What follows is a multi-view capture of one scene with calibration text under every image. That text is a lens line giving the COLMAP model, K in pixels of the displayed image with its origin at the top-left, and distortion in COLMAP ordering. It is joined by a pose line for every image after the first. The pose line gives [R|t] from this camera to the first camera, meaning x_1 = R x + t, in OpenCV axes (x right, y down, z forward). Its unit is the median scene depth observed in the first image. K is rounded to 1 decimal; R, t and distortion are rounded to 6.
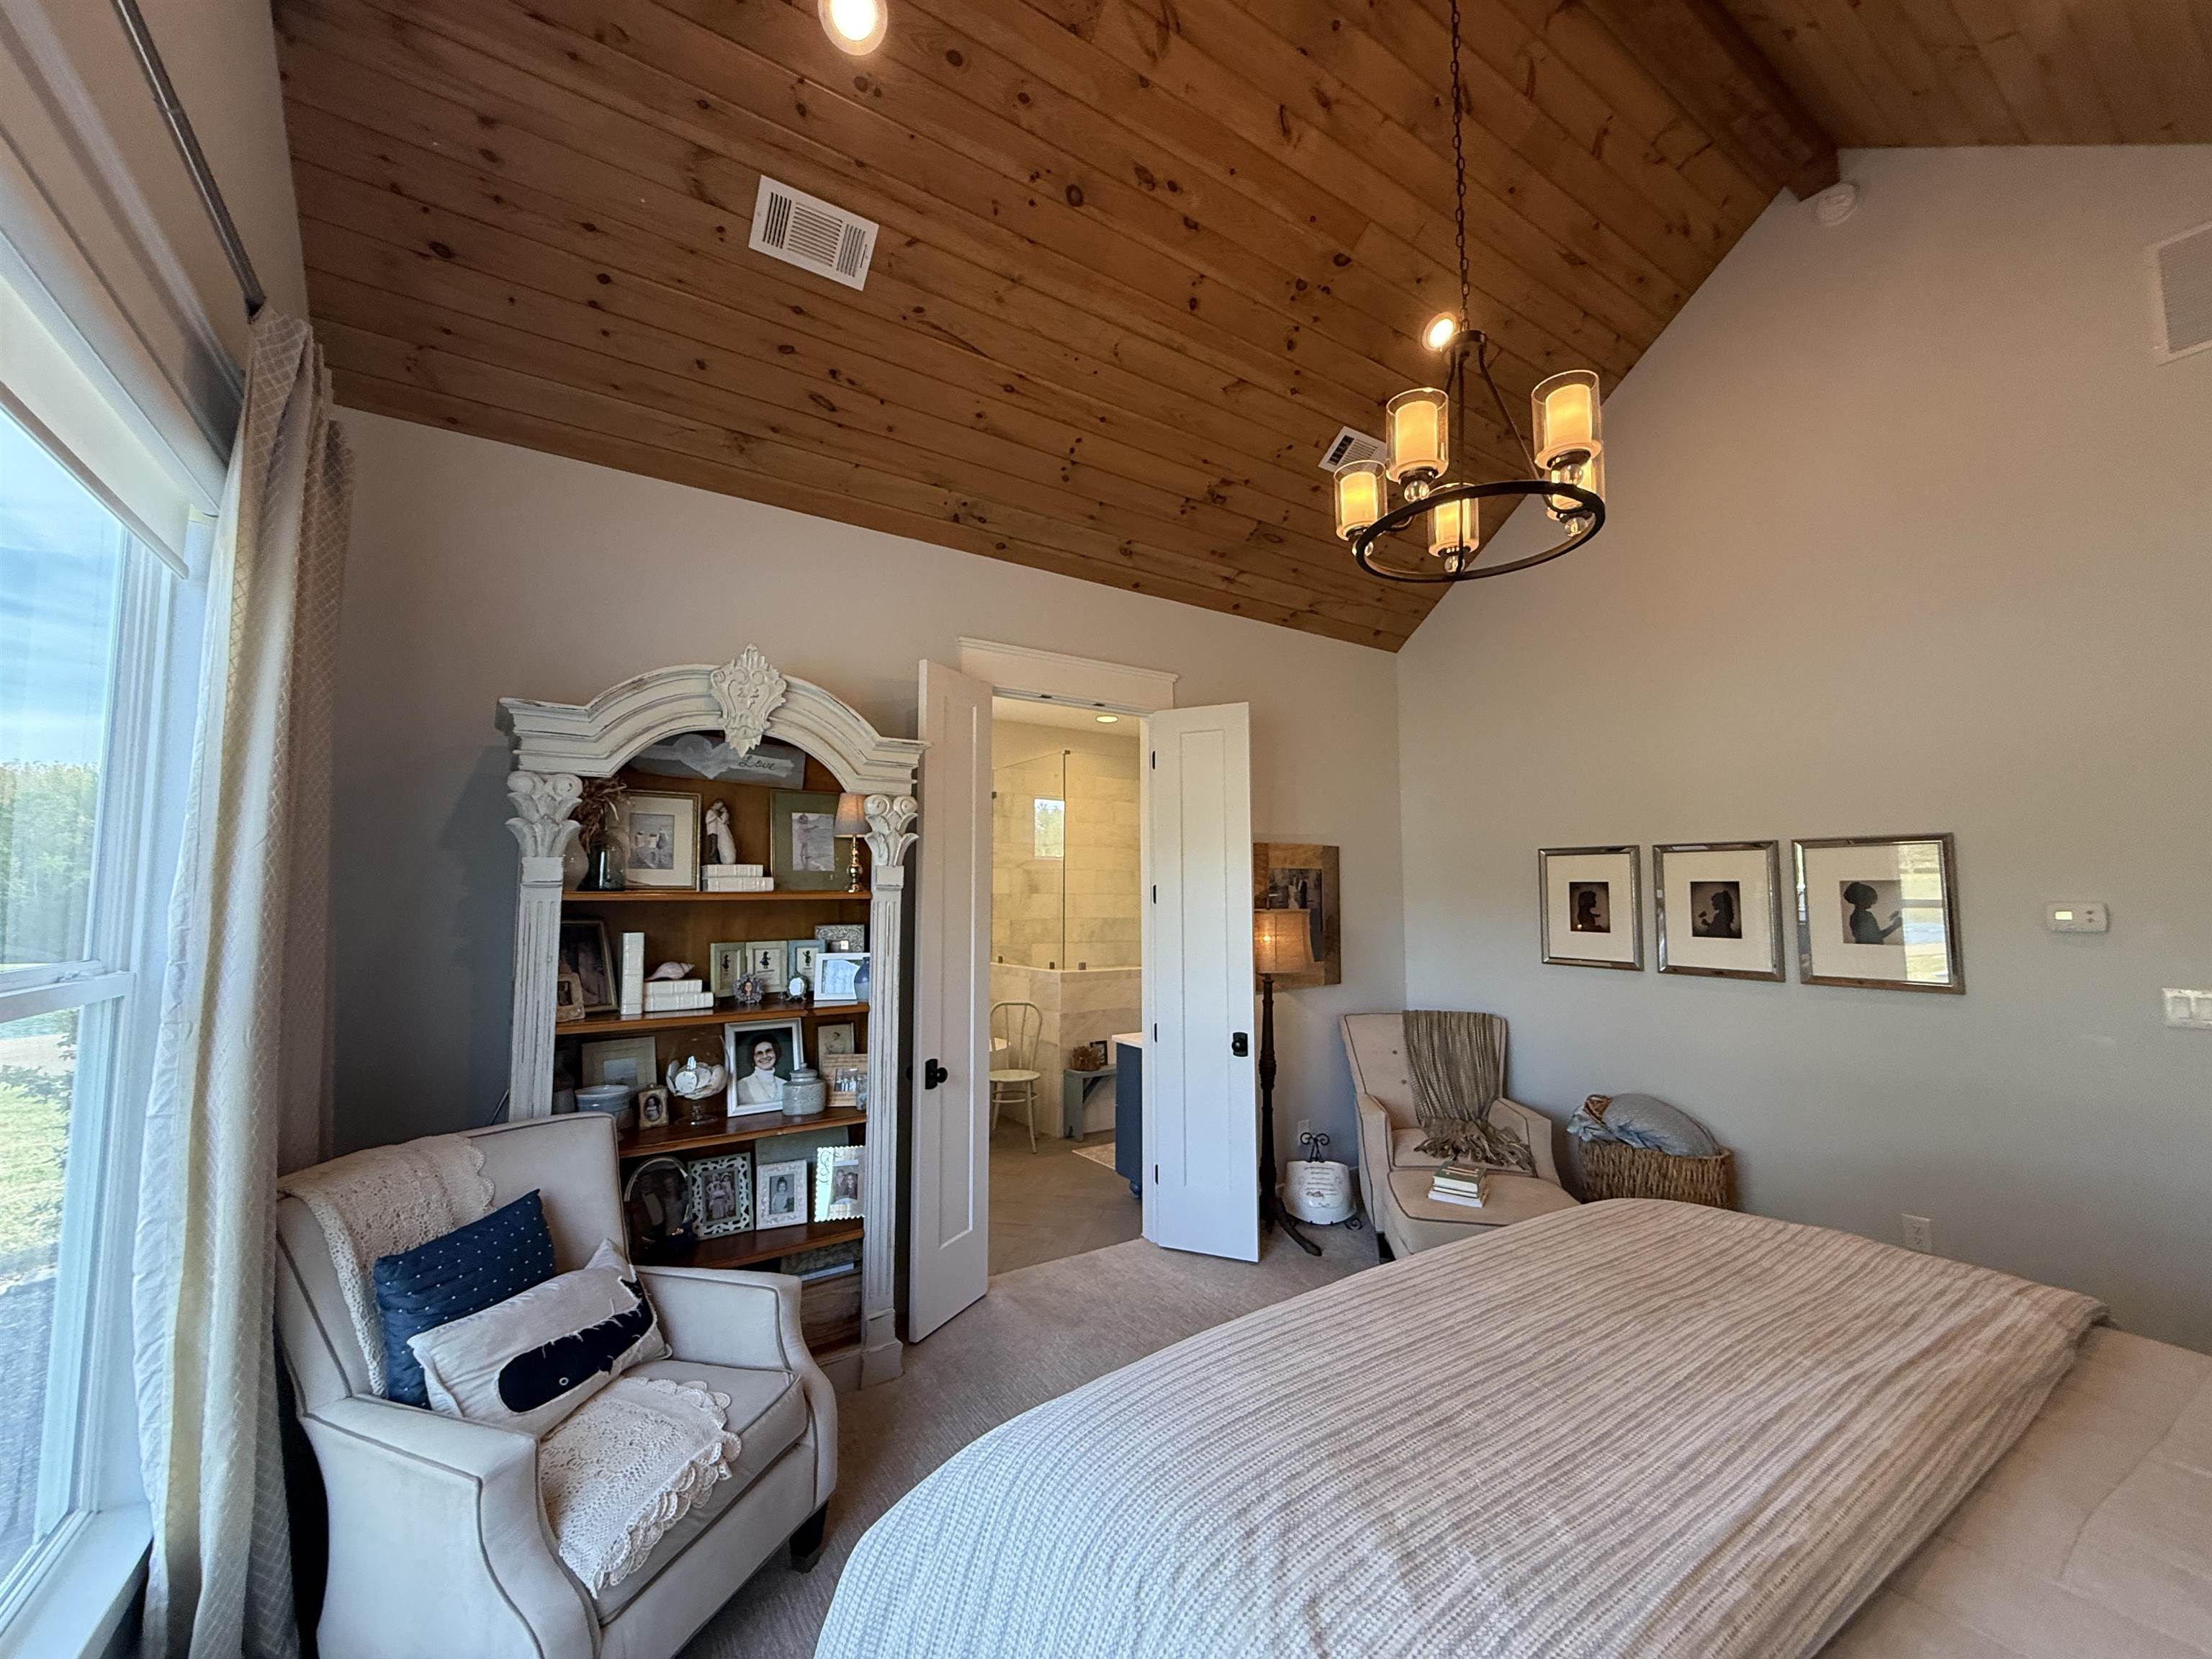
lens RADIAL K [[880.8, 0, 1112.6], [0, 880.8, 826.7], [0, 0, 1]] dist [-0.002709, 0.000929]
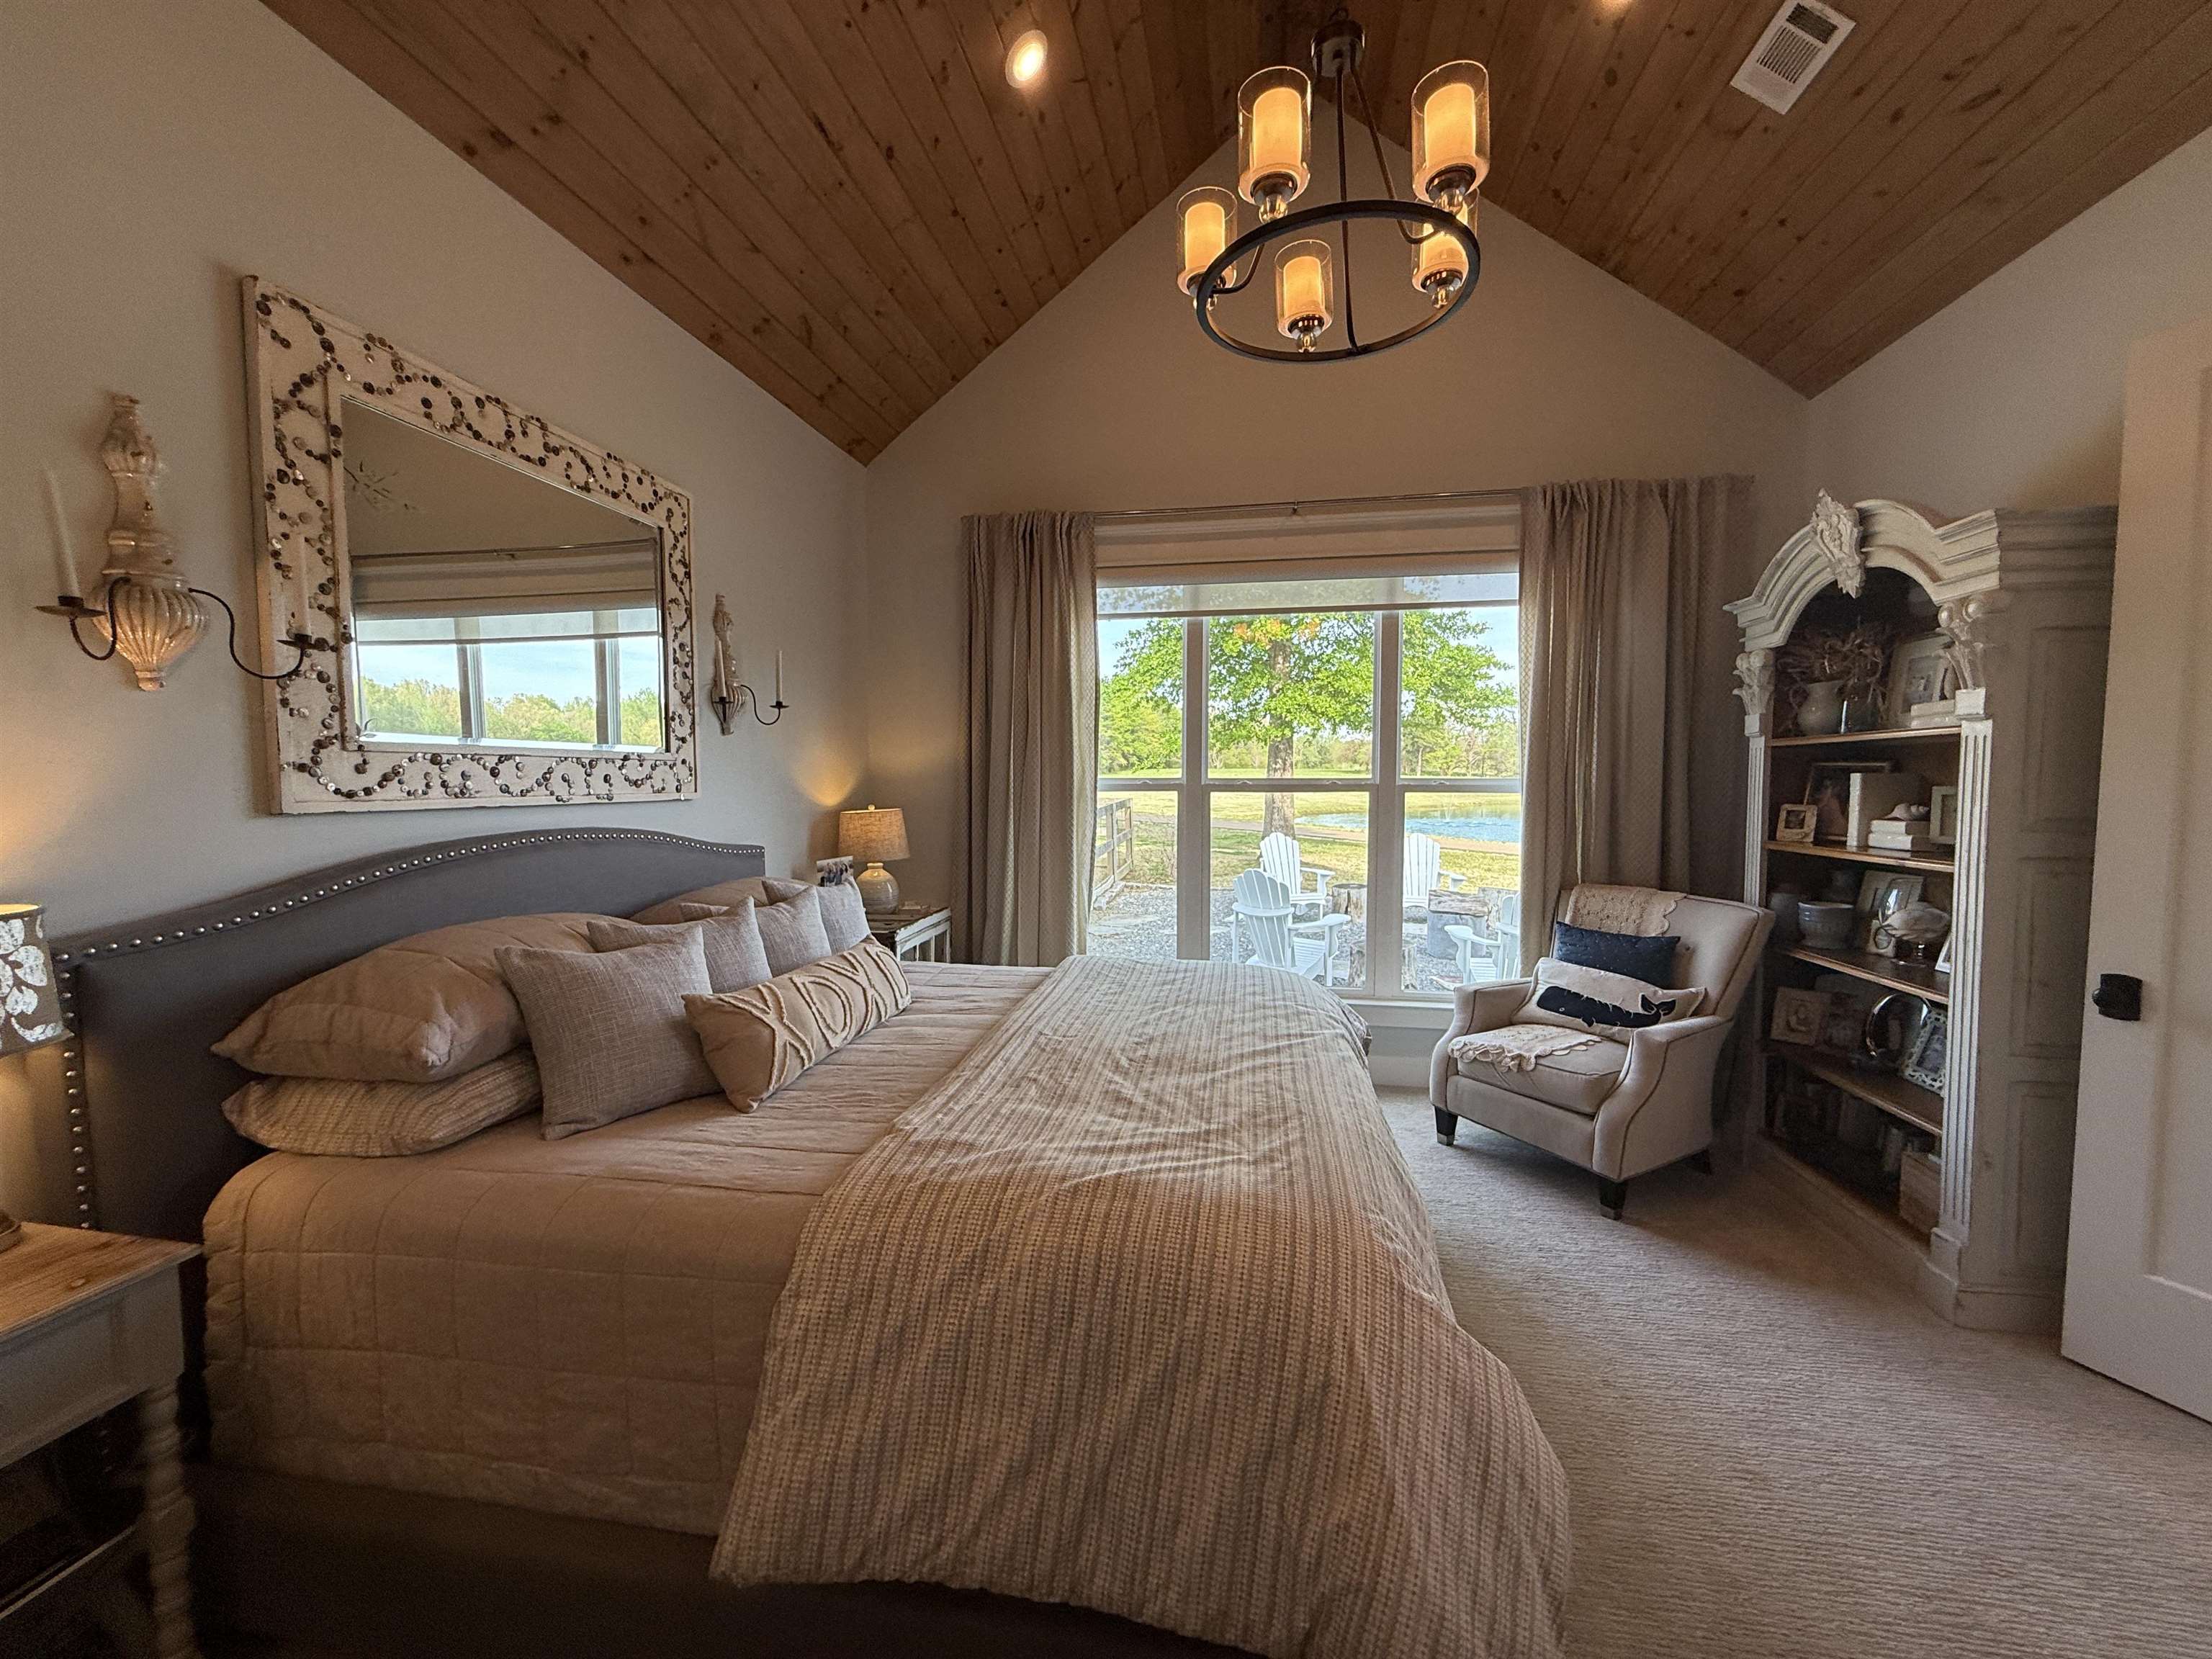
lens RADIAL K [[880.8, 0, 1100.0], [0, 880.8, 828.8], [0, 0, 1]] dist [-0.002709, 0.000929]
pose [[-0.691203, 0.040659, -0.721516, 0.873203], [0.059010, 0.998257, -0.000277, 0.129129], [0.720247, -0.042768, -0.692398, 1.032984]]
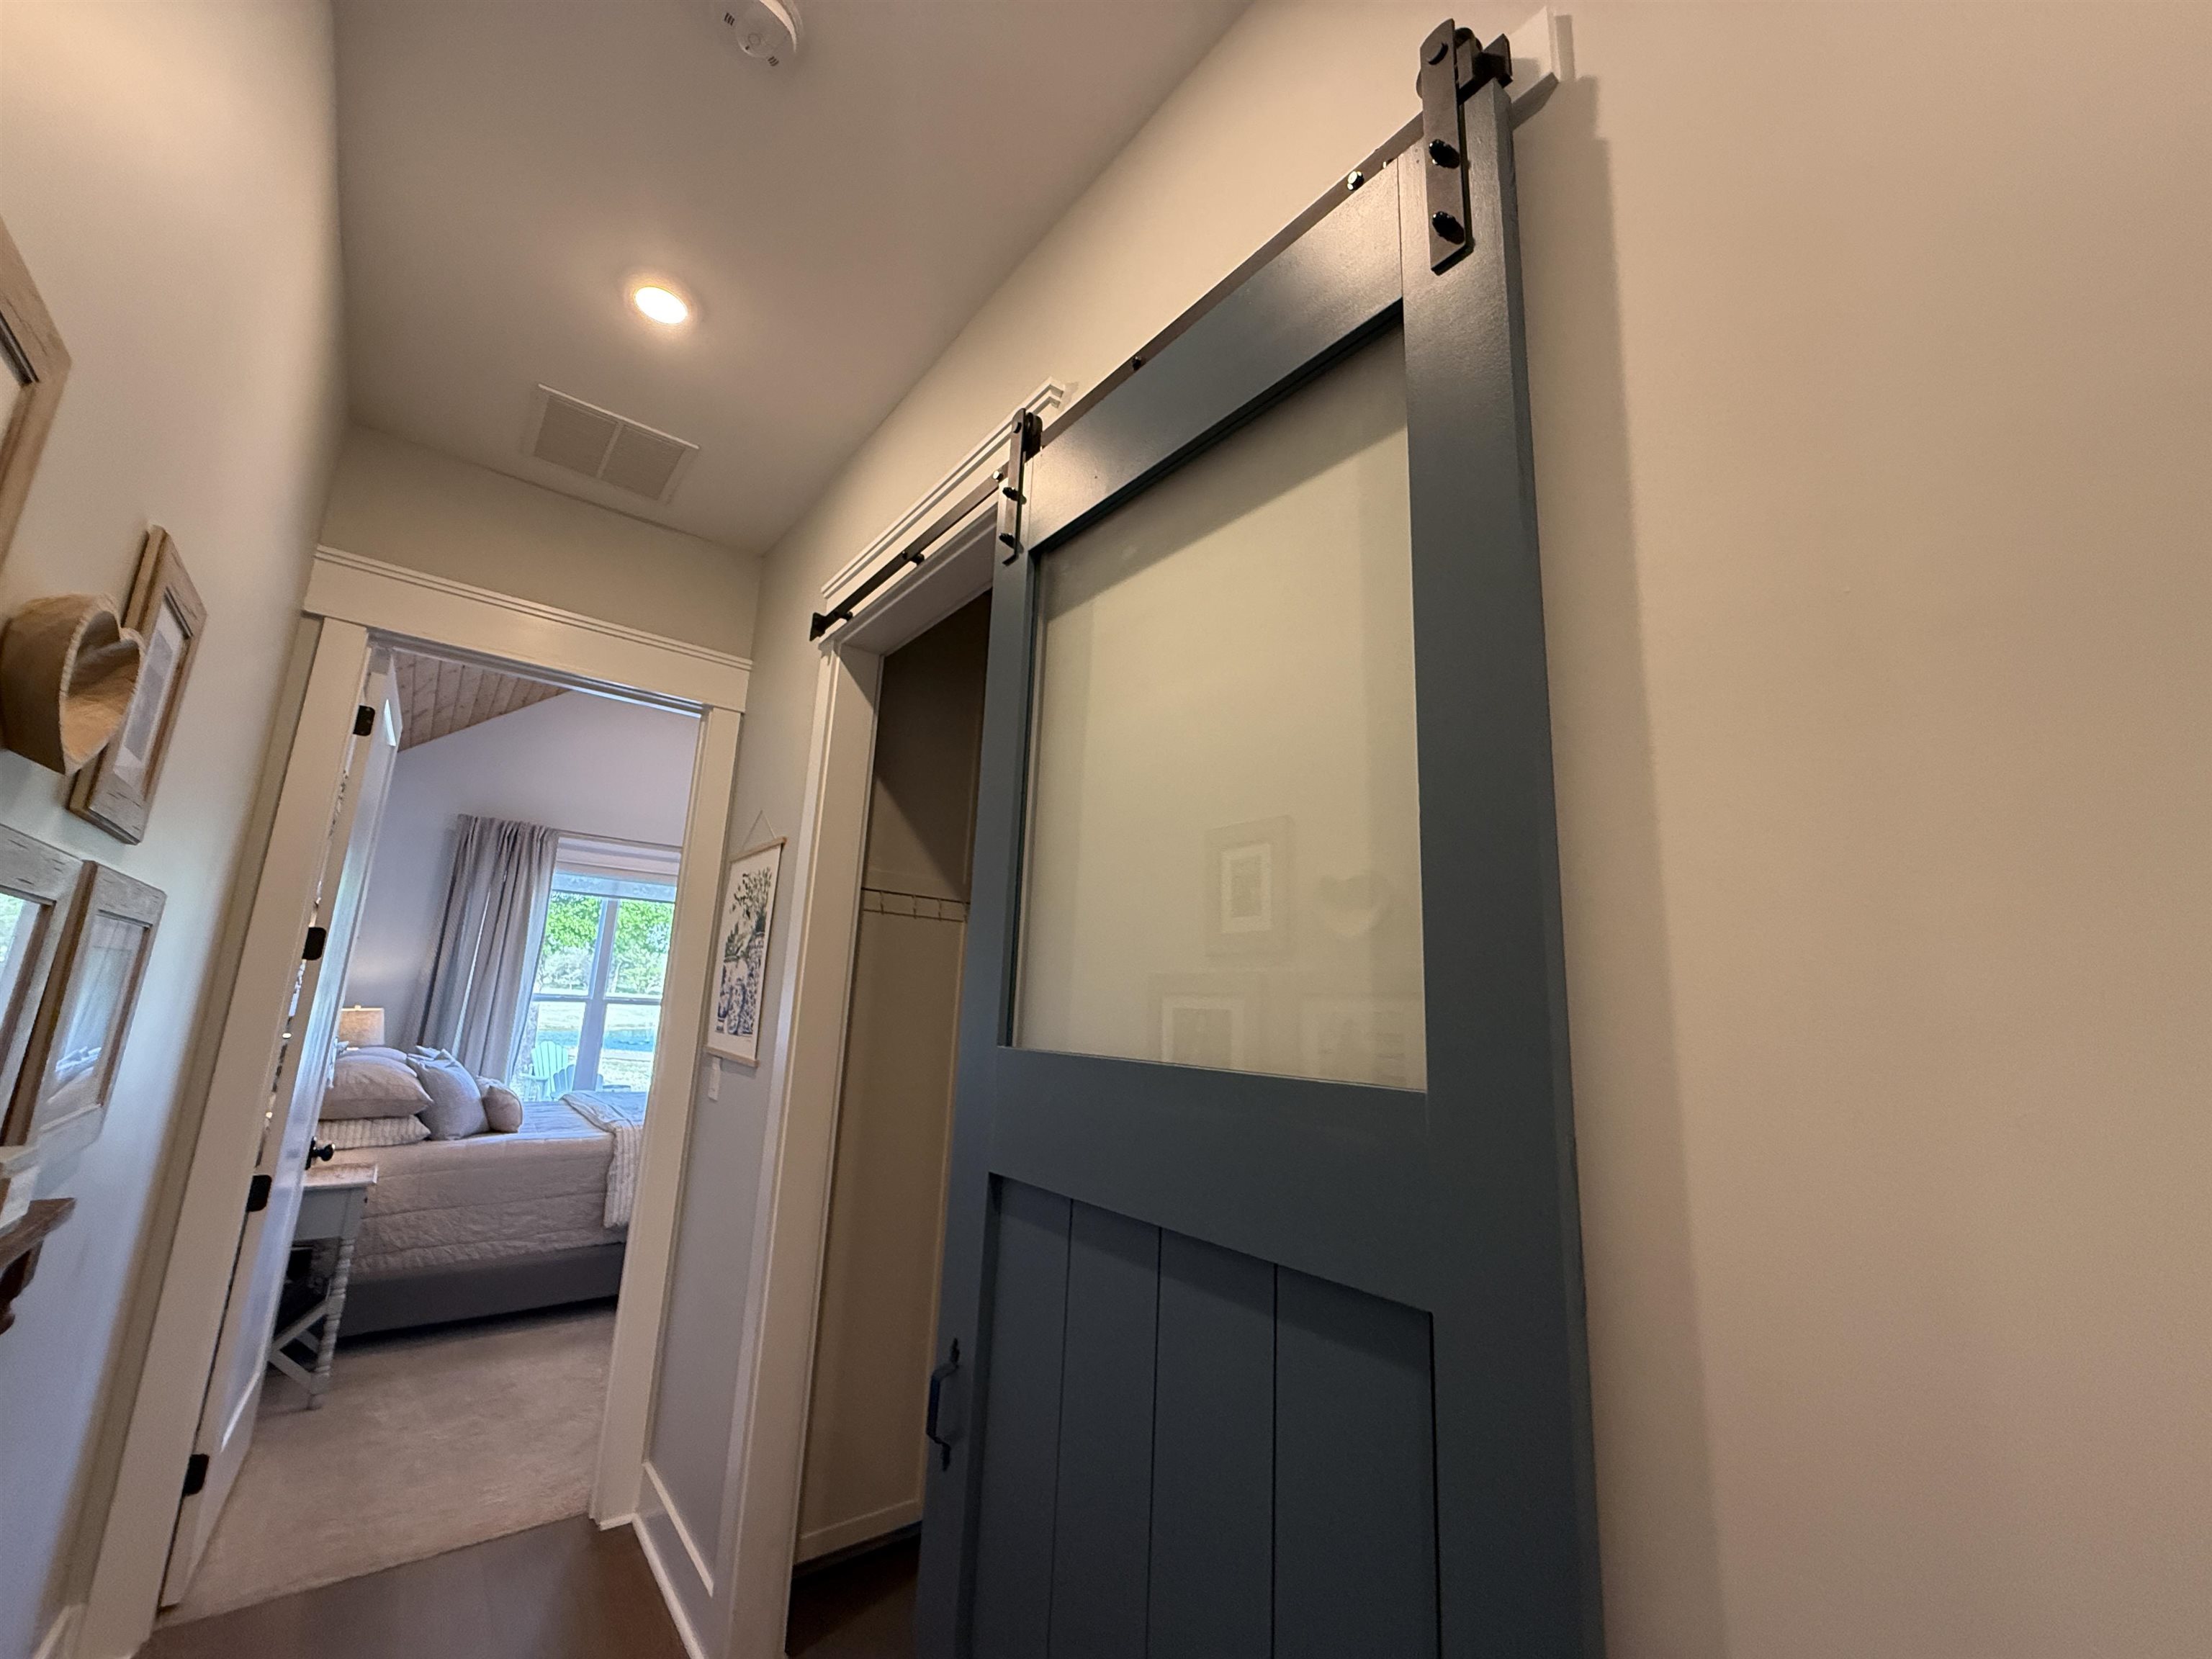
lens RADIAL K [[880.8, 0, 1104.4], [0, 880.8, 829.3], [0, 0, 1]] dist [-0.002709, 0.000929]
pose [[0.094156, -0.203761, -0.974482, 2.381531], [0.040161, 0.978812, -0.200786, 0.148427], [0.994747, -0.020231, 0.100344, 1.292420]]
